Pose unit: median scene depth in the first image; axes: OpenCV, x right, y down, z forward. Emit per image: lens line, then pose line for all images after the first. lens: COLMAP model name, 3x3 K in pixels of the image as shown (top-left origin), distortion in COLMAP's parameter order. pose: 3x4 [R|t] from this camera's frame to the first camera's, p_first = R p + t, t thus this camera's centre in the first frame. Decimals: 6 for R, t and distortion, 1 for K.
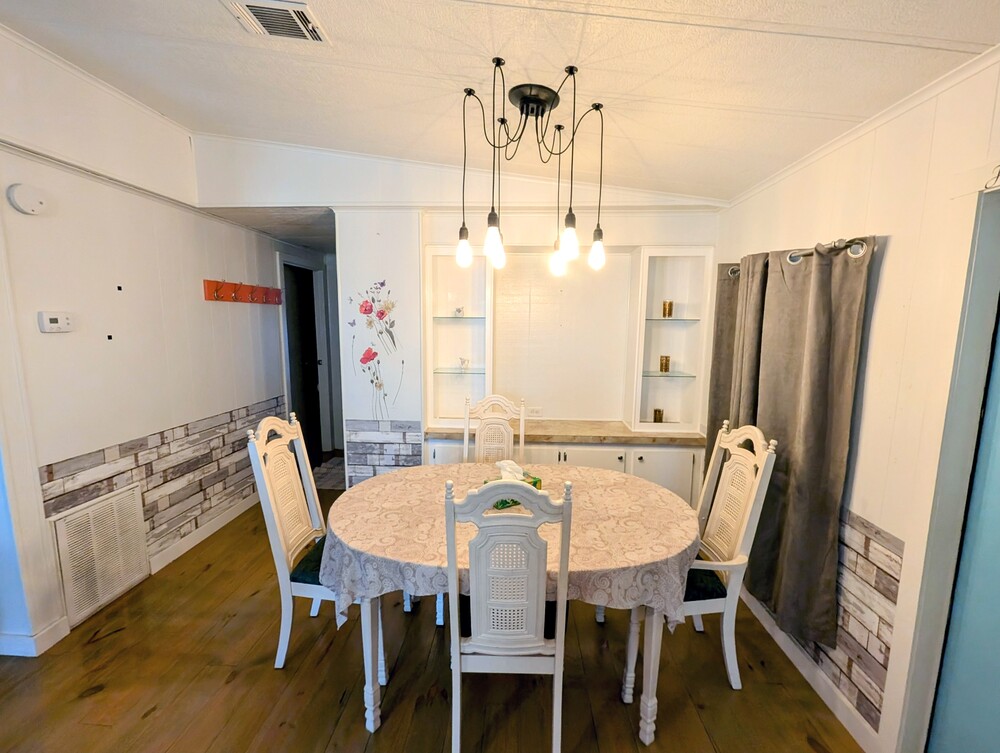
lens RADIAL K [[411.8, 0, 500.7], [0, 411.8, 380.6], [0, 0, 1]] dist [-0.001886, -0.000712]
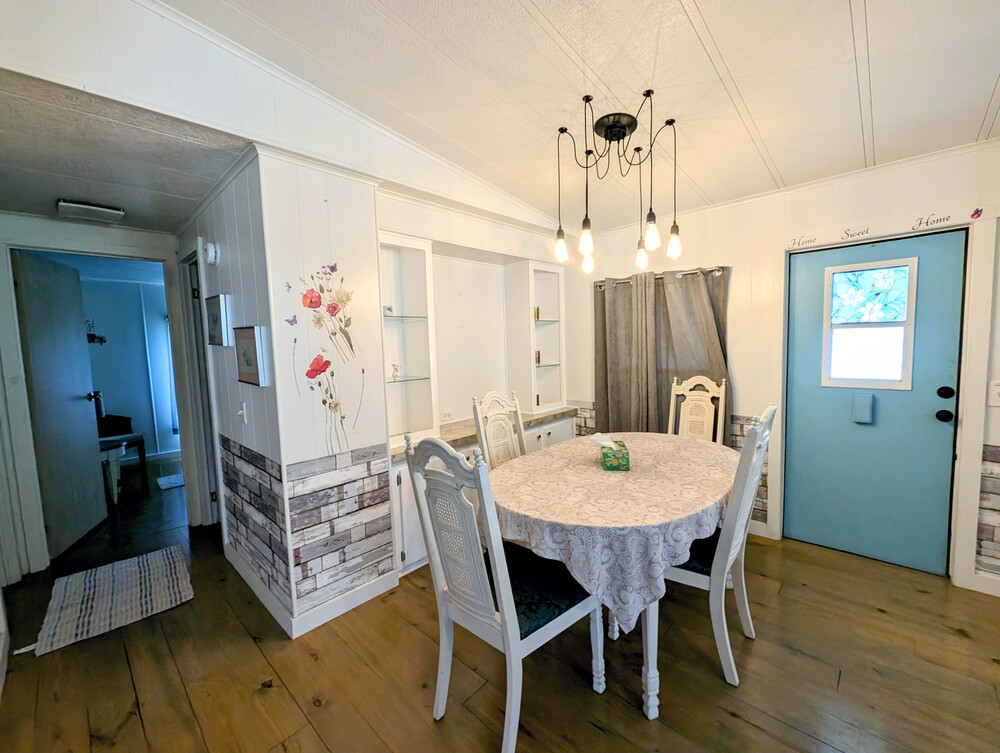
lens RADIAL K [[411.8, 0, 505.3], [0, 411.8, 375.9], [0, 0, 1]] dist [-0.001886, -0.000712]
pose [[0.632281, -0.091775, 0.769285, -0.666024], [0.136260, 0.990654, 0.006190, -0.004400], [-0.762663, 0.100909, 0.638876, 0.300058]]
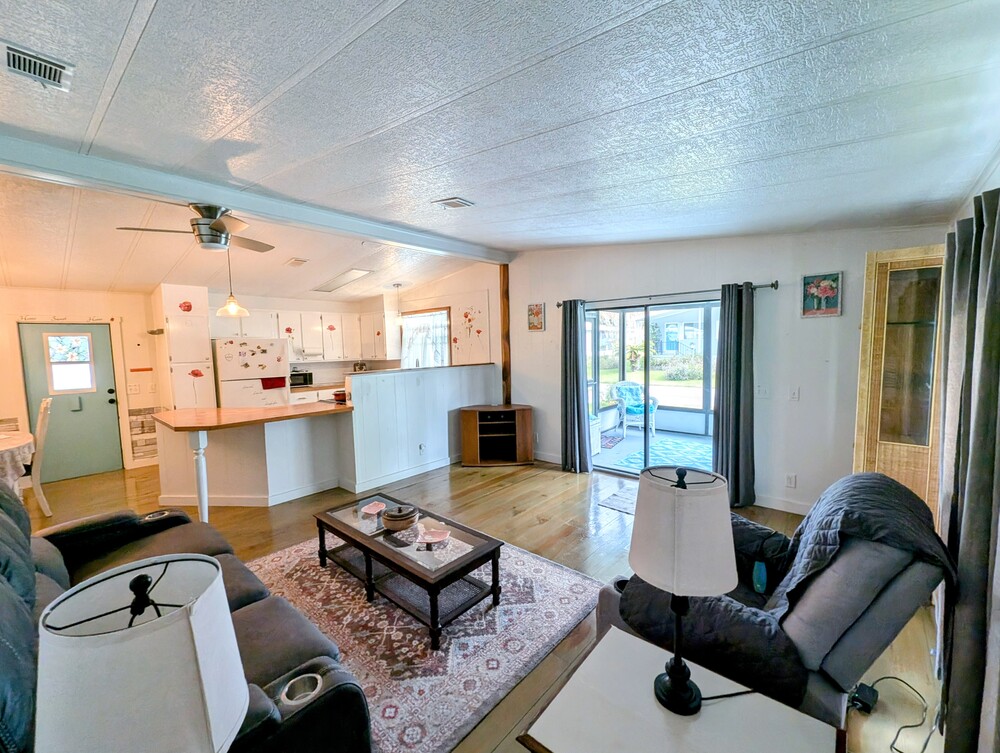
lens RADIAL K [[411.8, 0, 496.1], [0, 411.8, 376.3], [0, 0, 1]] dist [-0.001886, -0.000712]
pose [[-0.785010, -0.040430, 0.618162, -2.021646], [0.095558, 0.978022, 0.185316, -0.095741], [-0.612068, 0.204545, -0.763894, 0.498856]]
